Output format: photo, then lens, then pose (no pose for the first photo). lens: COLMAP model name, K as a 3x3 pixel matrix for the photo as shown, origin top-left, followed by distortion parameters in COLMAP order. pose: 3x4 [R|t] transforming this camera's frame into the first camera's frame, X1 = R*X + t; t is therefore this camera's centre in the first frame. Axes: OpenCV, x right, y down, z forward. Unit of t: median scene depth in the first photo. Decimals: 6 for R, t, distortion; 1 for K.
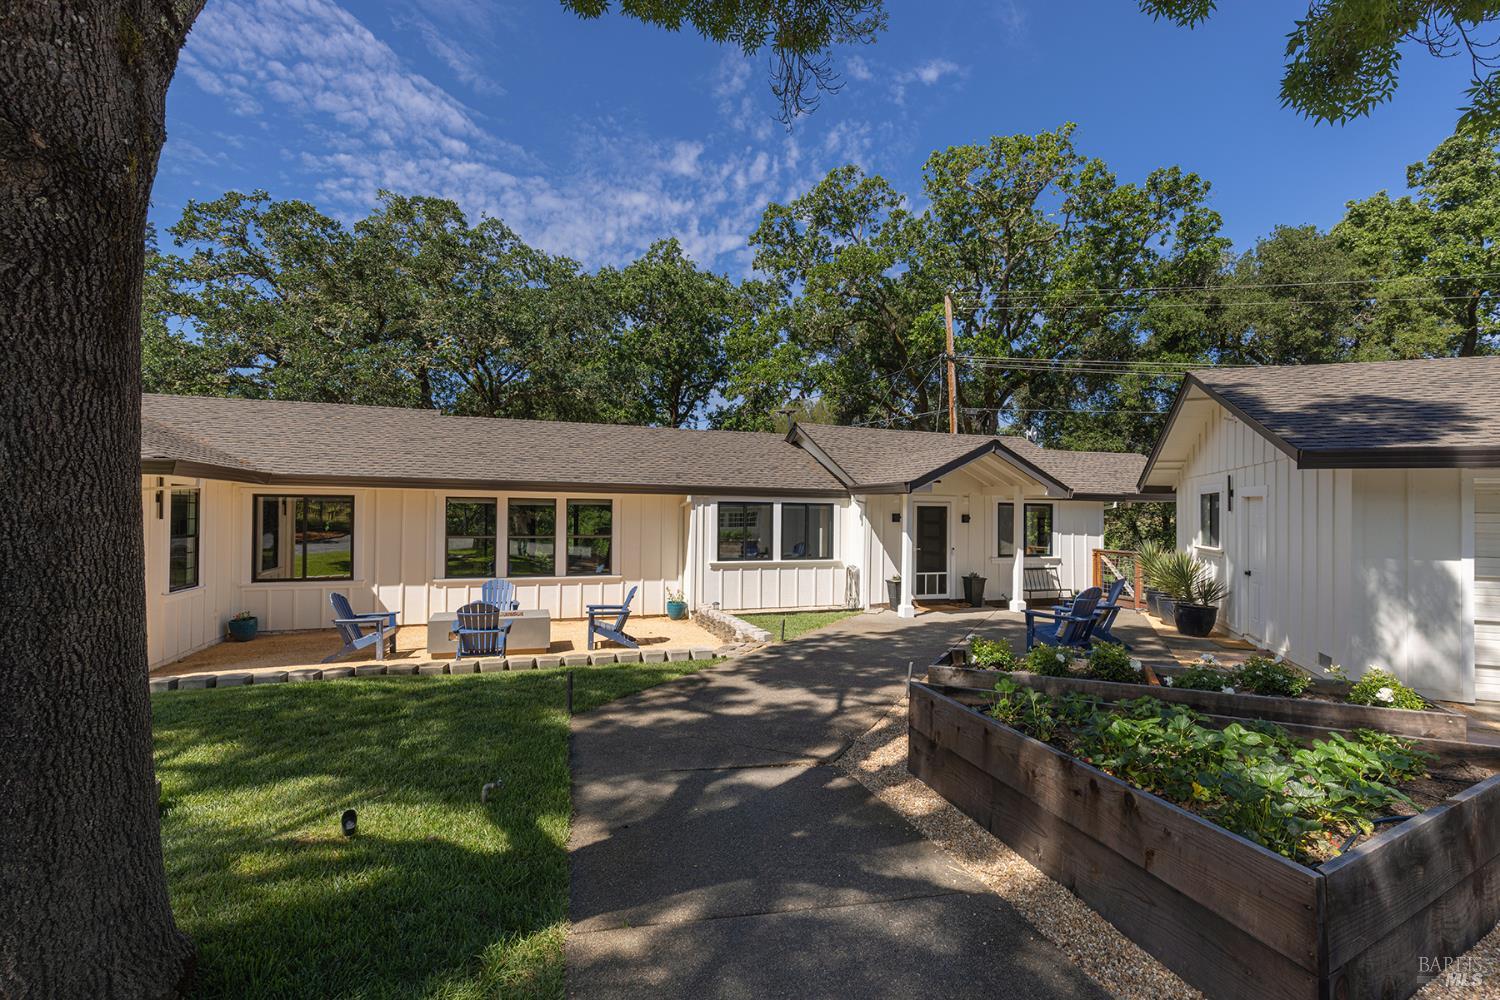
lens RADIAL K [[670.9, 0, 756.0], [0, 670.9, 508.0], [0, 0, 1]] dist [0.002155, 0.000197]
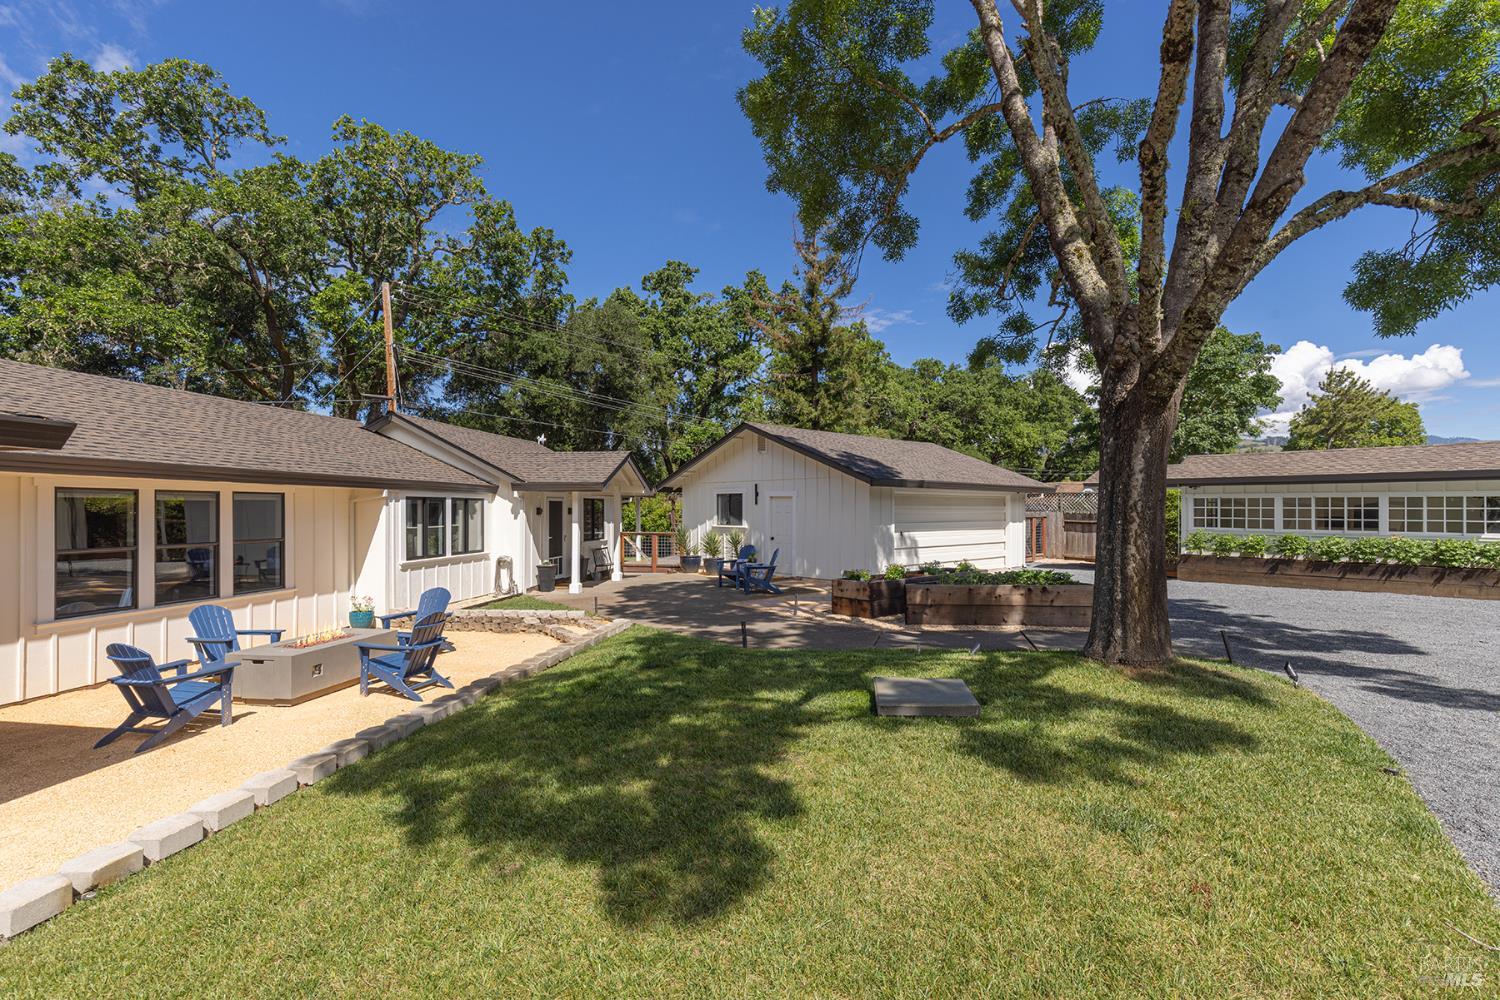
lens RADIAL K [[663.6, 0, 758.8], [0, 663.6, 508.2], [0, 0, 1]] dist [0.001503, 0.000507]
pose [[0.469400, -0.011267, 0.882914, -0.621770], [-0.002298, 0.999900, 0.013981, -0.007134], [-0.882983, -0.008592, 0.469327, 0.137020]]
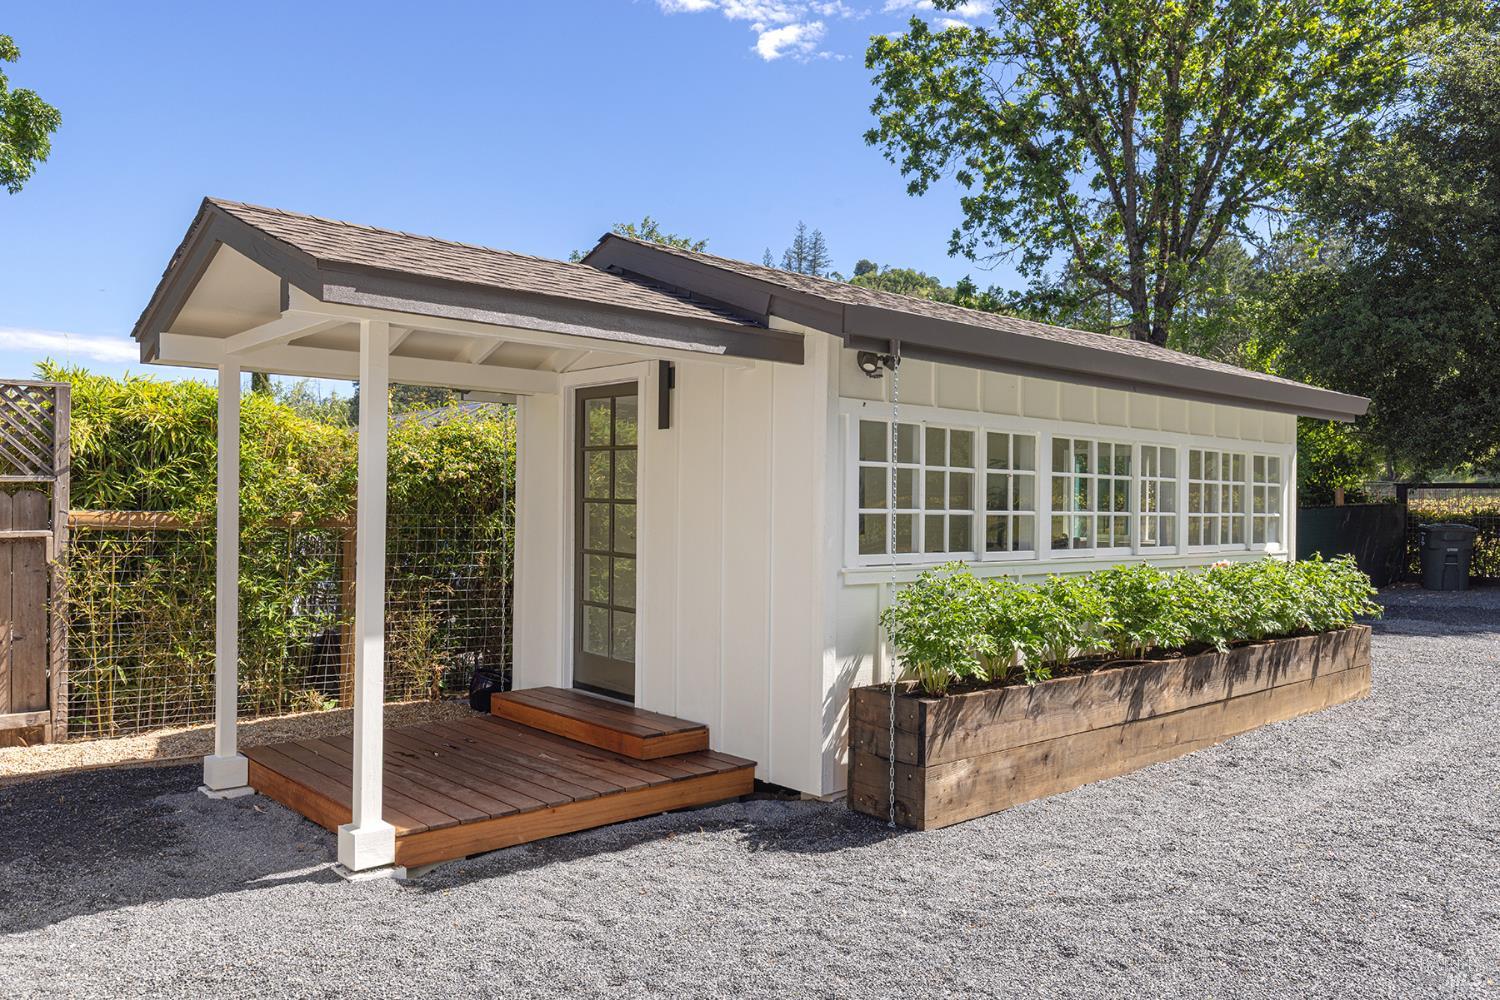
lens RADIAL K [[1086.6, 0, 750.0], [0, 1086.6, 500.0], [0, 0, 1]] dist [0.006321, -0.001409]
pose [[-0.882548, -0.017912, 0.469881, 0.625264], [-0.022196, 0.999747, -0.003580, 0.022451], [-0.469698, -0.013589, -0.882722, 0.388192]]
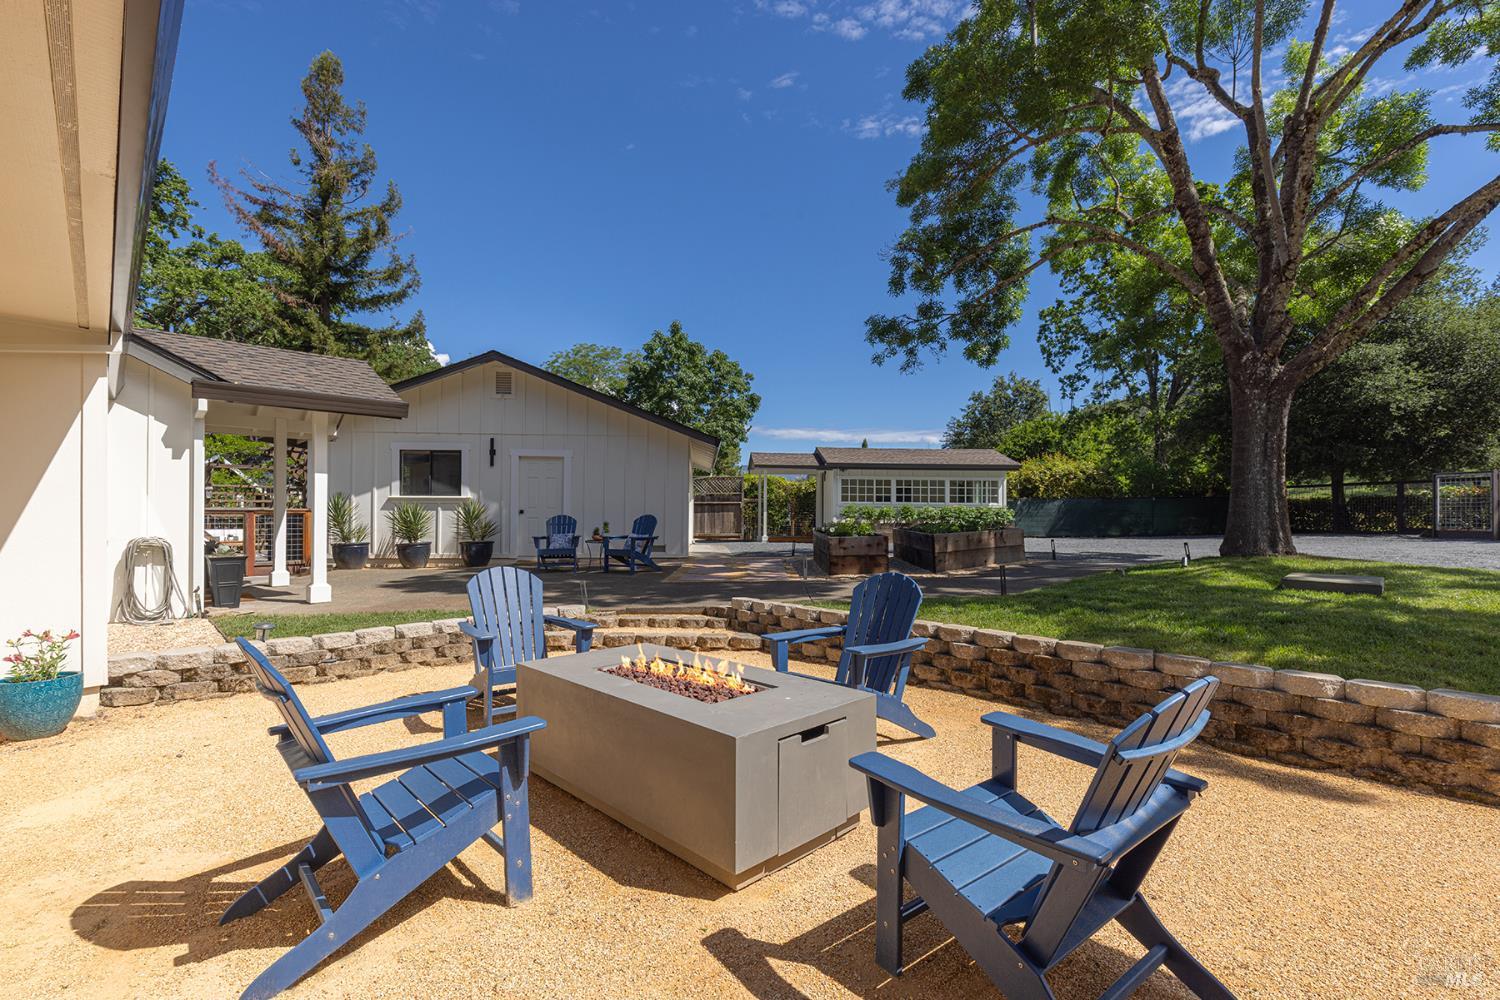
lens RADIAL K [[670.9, 0, 756.0], [0, 670.9, 508.0], [0, 0, 1]] dist [0.002155, 0.000197]
pose [[-0.421132, -0.005395, 0.906983, -0.509431], [-0.015127, 0.999885, -0.001076, 0.059854], [-0.906873, -0.014173, -0.421166, 0.819098]]
